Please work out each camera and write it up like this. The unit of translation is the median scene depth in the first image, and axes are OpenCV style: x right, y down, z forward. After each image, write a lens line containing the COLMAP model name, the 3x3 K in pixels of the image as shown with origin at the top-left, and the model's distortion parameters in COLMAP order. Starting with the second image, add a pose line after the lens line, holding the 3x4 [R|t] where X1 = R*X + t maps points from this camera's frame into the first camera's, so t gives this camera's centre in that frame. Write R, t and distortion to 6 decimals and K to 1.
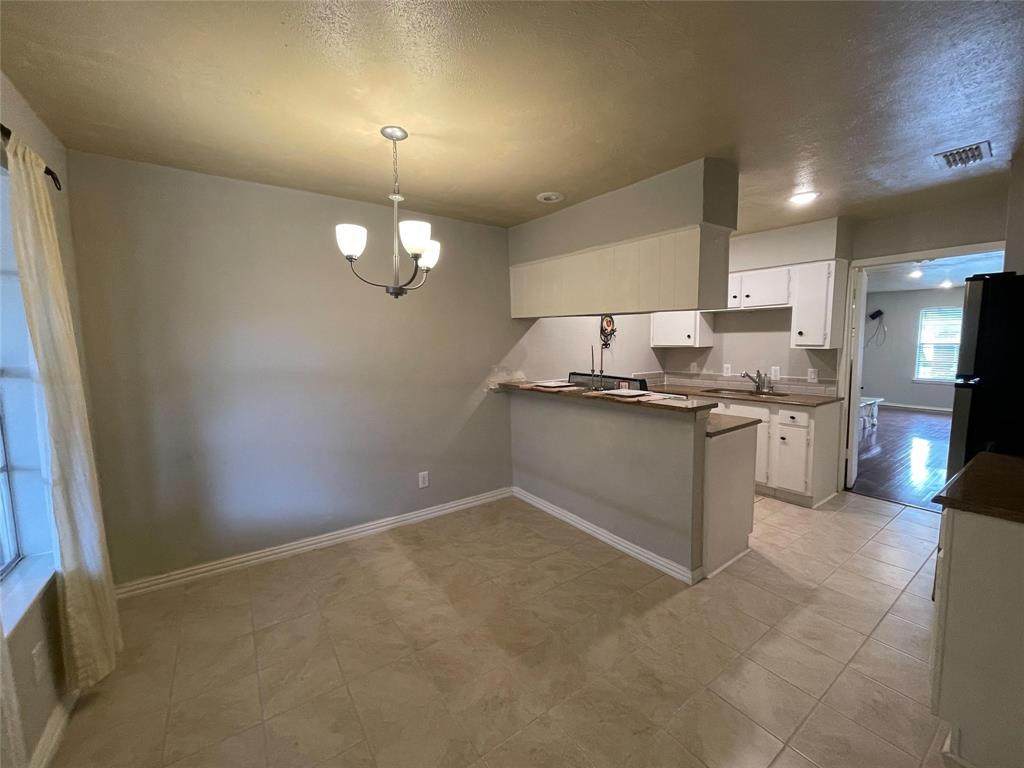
lens RADIAL K [[414.7, 0, 520.6], [0, 414.7, 385.3], [0, 0, 1]] dist [0.001145, 0.000255]
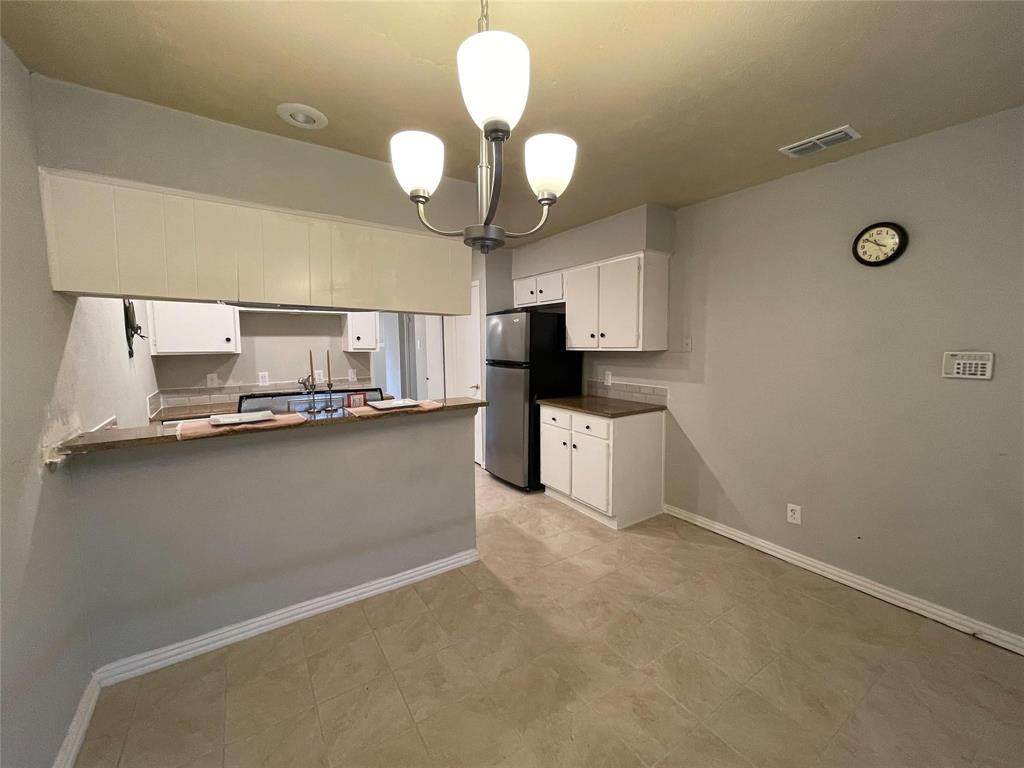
lens RADIAL K [[414.7, 0, 519.8], [0, 414.7, 383.6], [0, 0, 1]] dist [0.001145, 0.000255]
pose [[0.036407, -0.090839, 0.995200, -0.442425], [0.111025, 0.990063, 0.086308, -0.052070], [-0.993151, 0.107350, 0.046130, 0.523306]]
